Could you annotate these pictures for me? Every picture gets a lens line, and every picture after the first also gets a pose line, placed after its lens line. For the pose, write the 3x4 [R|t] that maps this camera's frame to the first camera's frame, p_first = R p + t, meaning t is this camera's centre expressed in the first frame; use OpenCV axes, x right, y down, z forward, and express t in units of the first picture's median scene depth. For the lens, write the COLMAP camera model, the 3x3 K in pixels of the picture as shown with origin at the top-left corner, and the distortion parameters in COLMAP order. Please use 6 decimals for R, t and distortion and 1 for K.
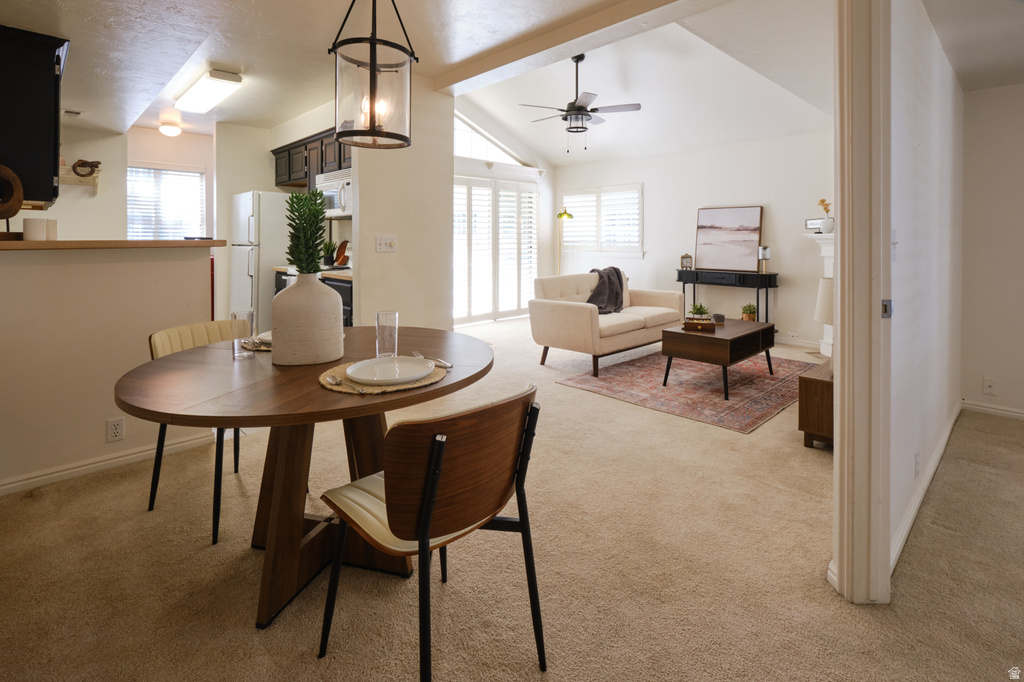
lens RADIAL K [[501.1, 0, 516.6], [0, 501.1, 245.5], [0, 0, 1]] dist [-0.001014, -0.000001]
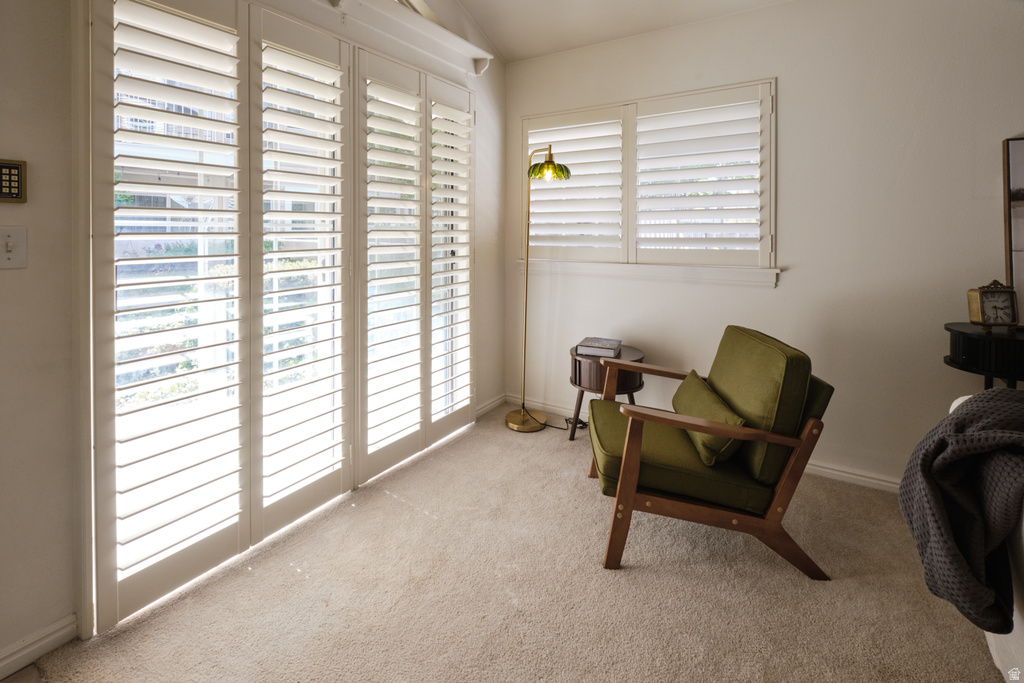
lens RADIAL K [[474.1, 0, 507.8], [0, 474.1, 236.0], [0, 0, 1]] dist [-0.001697, -0.000423]
pose [[0.972426, -0.001186, 0.233209, -0.021360], [0.001801, 0.999995, -0.002424, -0.011865], [-0.233205, 0.002777, 0.972424, 0.851670]]
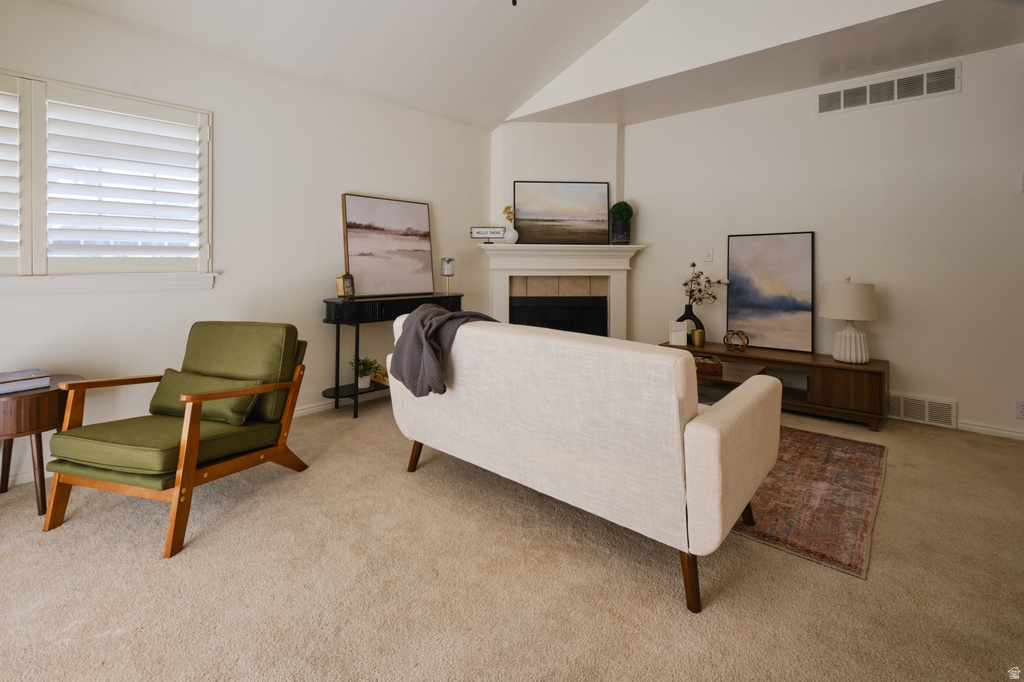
lens RADIAL K [[457.5, 0, 510.2], [0, 457.5, 260.0], [0, 0, 1]] dist [0.000360, -0.000202]
pose [[-0.064906, -0.002080, 0.997889, -0.191605], [0.004453, 0.999987, 0.002374, 0.002946], [-0.997881, 0.004598, -0.064896, 0.921599]]
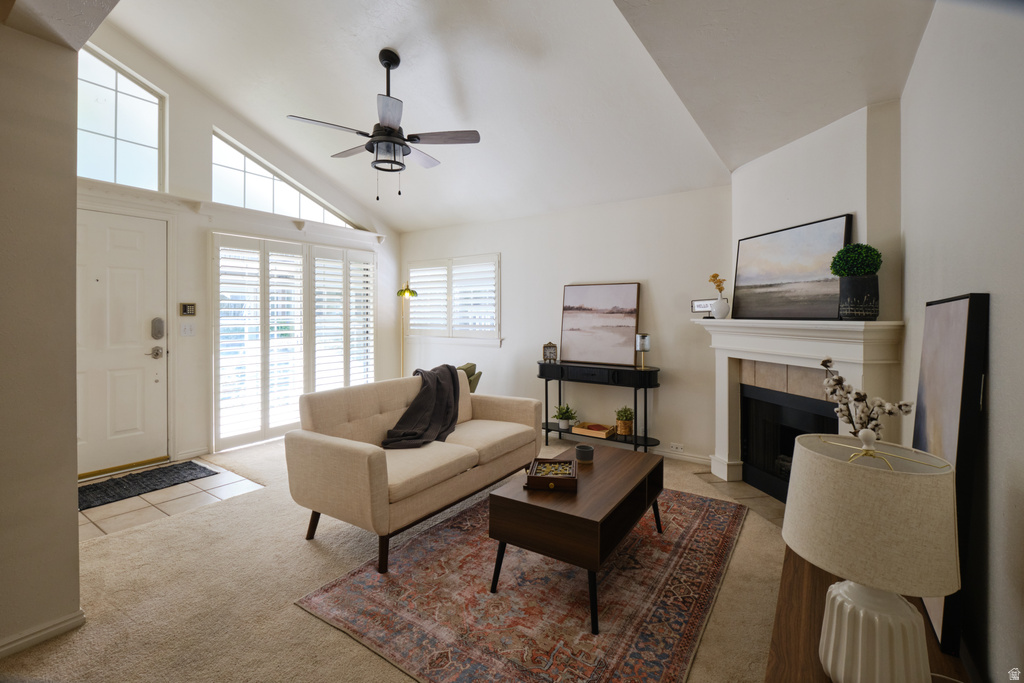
lens RADIAL K [[451.8, 0, 511.5], [0, 451.8, 317.1], [0, 0, 1]] dist [-0.000063, -0.000019]
pose [[0.979431, -0.002136, 0.201770, 0.147309], [0.003532, 0.999972, -0.006558, -0.020275], [-0.201751, 0.007136, 0.979411, 0.340052]]
